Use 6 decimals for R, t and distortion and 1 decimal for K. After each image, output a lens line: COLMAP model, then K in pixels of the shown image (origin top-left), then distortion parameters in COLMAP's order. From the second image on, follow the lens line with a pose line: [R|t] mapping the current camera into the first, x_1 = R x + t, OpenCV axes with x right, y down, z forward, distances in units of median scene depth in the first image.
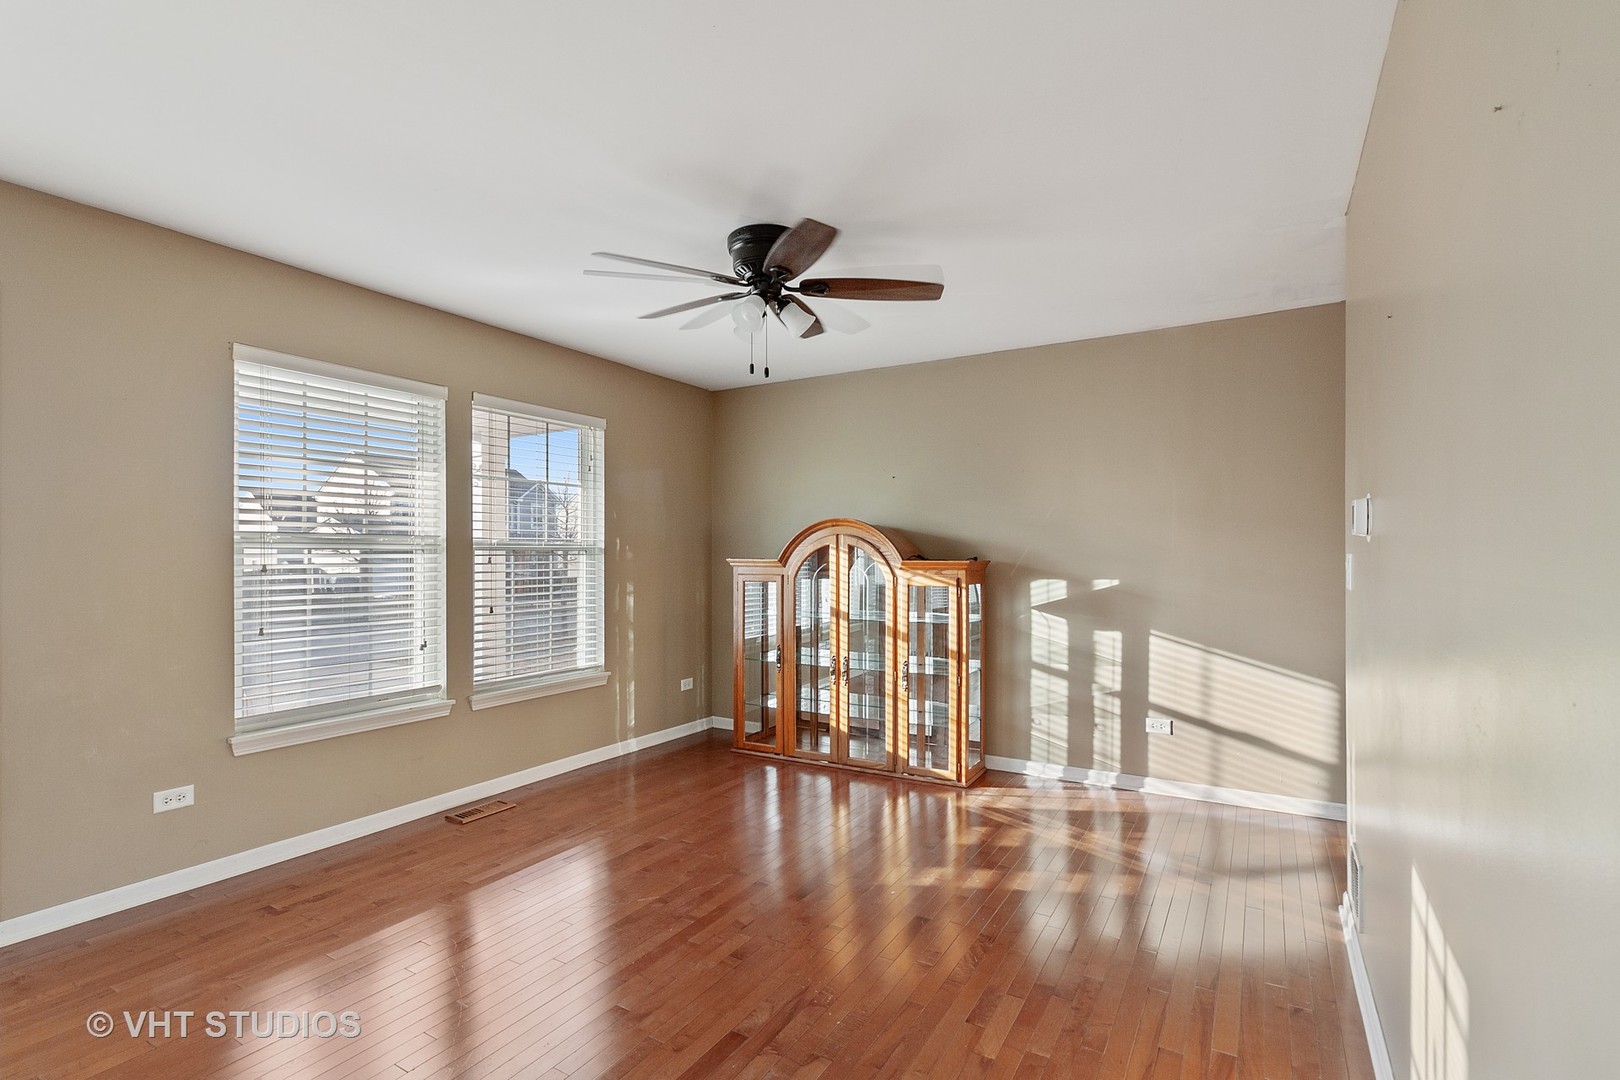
lens RADIAL K [[748.2, 0, 803.6], [0, 748.2, 553.3], [0, 0, 1]] dist [0.029073, 0.000271]
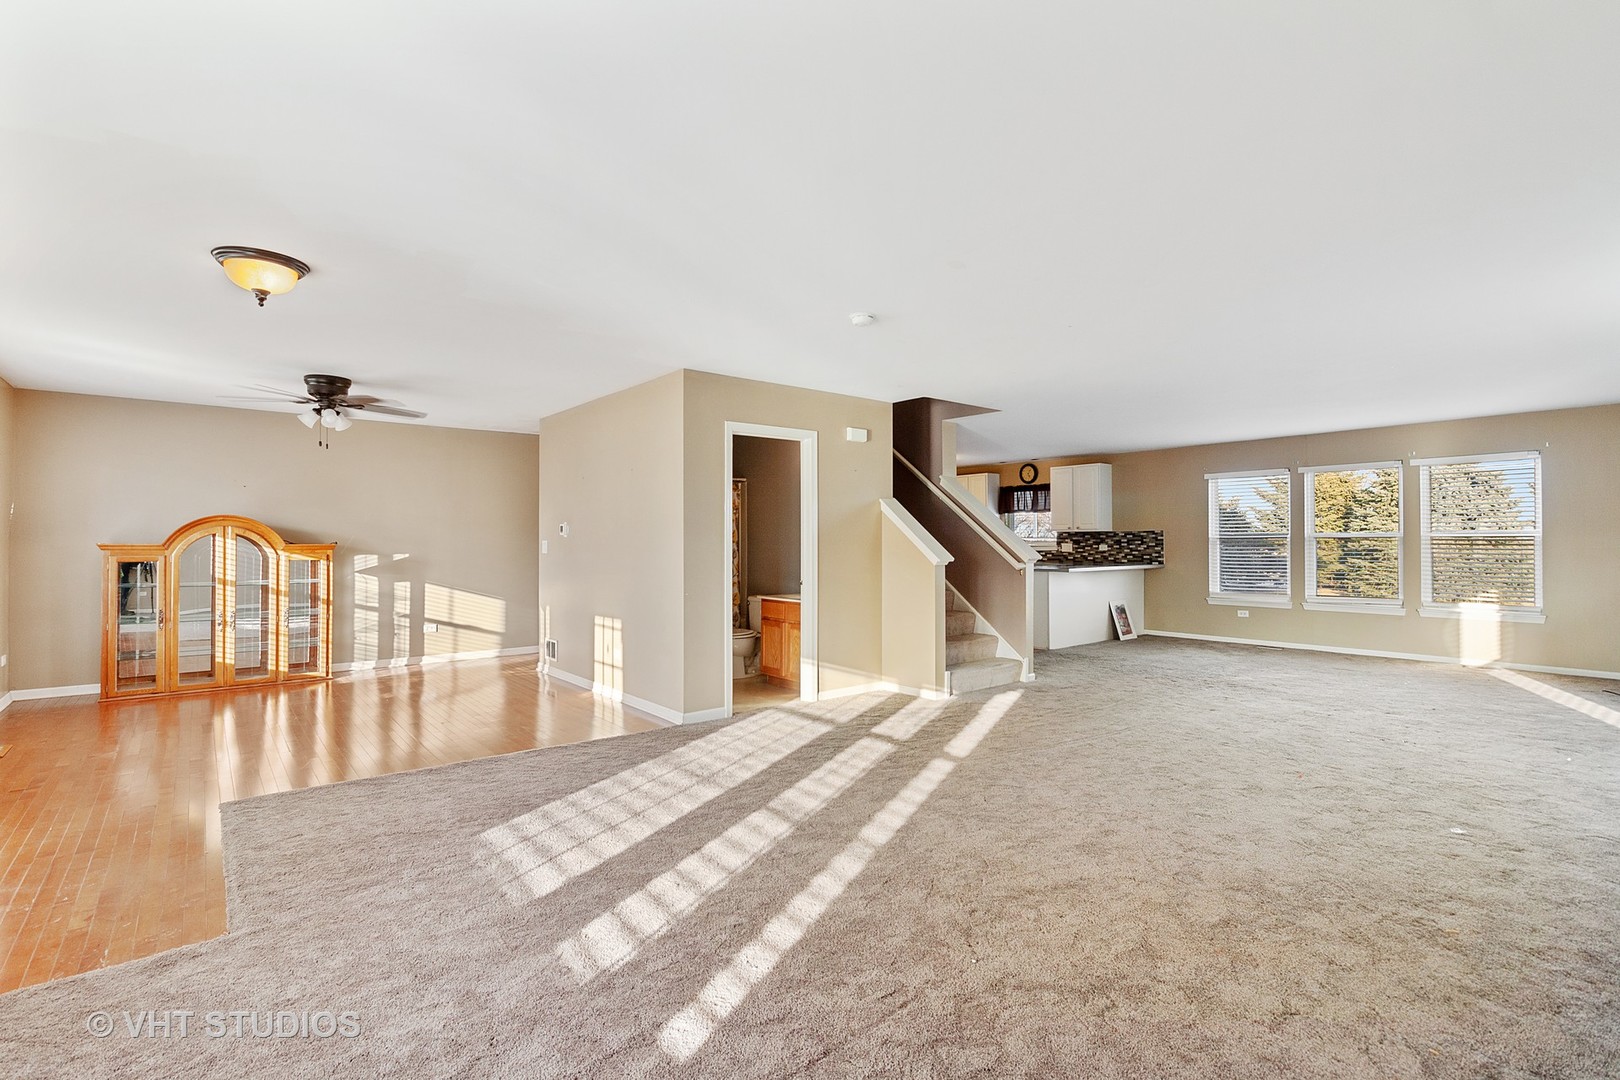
lens RADIAL K [[748.2, 0, 808.0], [0, 748.2, 531.4], [0, 0, 1]] dist [0.029073, 0.000271]
pose [[0.348974, 0.010302, 0.937076, -0.968280], [-0.014412, 0.999880, -0.005626, -0.024376], [-0.937022, -0.011542, 0.349080, -0.565213]]
